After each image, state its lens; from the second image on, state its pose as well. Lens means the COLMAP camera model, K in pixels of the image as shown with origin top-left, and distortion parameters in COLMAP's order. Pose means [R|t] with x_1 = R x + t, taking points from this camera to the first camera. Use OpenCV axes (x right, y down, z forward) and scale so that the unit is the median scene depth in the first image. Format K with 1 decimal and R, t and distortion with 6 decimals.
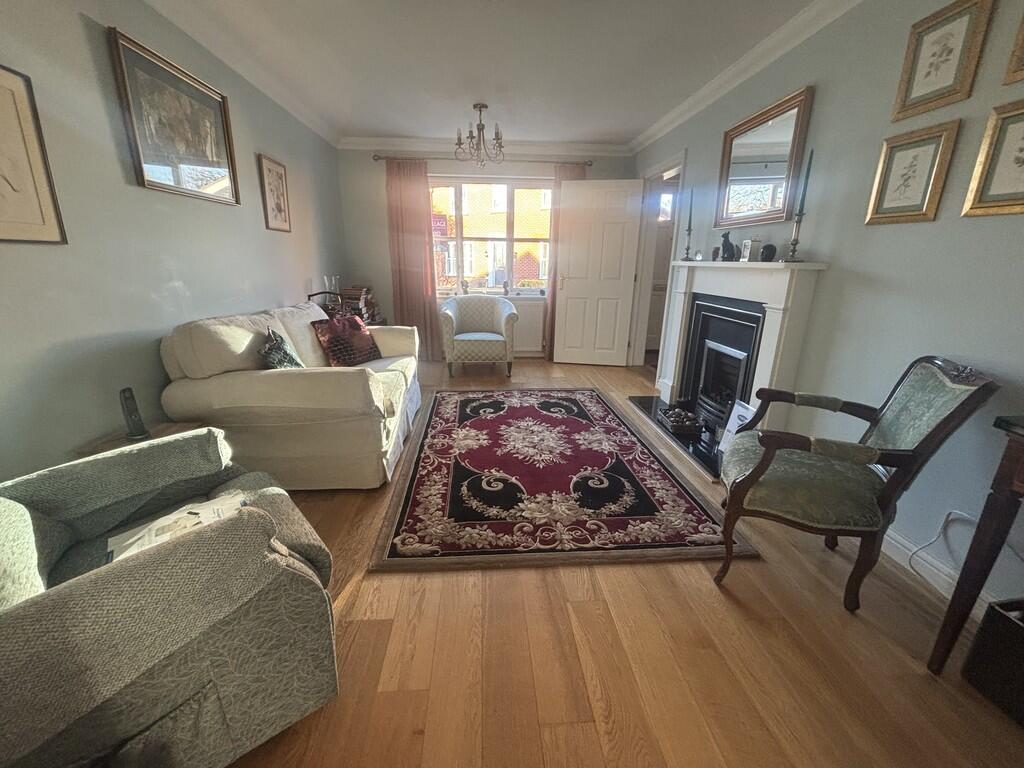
lens RADIAL K [[413.2, 0, 502.1], [0, 413.2, 384.7], [0, 0, 1]] dist [-0.004365, 0.002058]
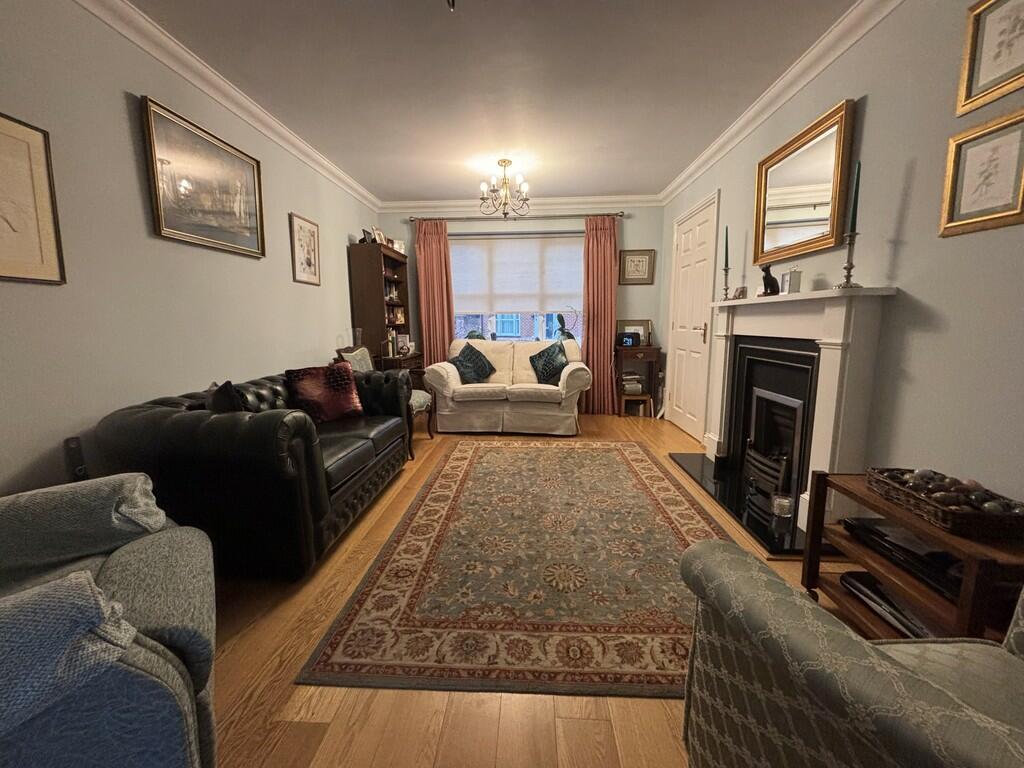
lens RADIAL K [[413.2, 0, 506.5], [0, 413.2, 384.5], [0, 0, 1]] dist [-0.004365, 0.002058]
pose [[0.994142, -0.001391, -0.108071, 0.084801], [-0.013949, 0.989904, -0.141050, 0.018874], [0.107176, 0.141731, 0.984086, 0.103684]]
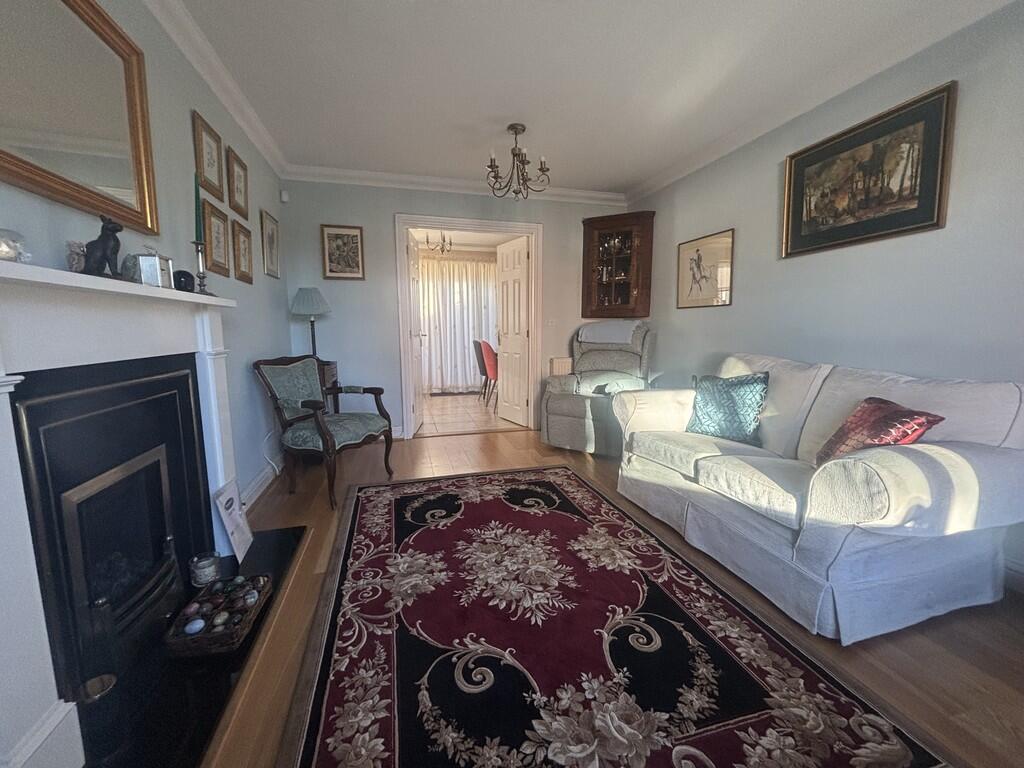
lens RADIAL K [[413.2, 0, 515.6], [0, 413.2, 375.6], [0, 0, 1]] dist [-0.004365, 0.002058]
pose [[-0.975403, 0.018556, -0.219646, 0.247950], [-0.068420, 0.921745, 0.381712, -0.466534], [0.209540, 0.387351, -0.897804, 1.753791]]
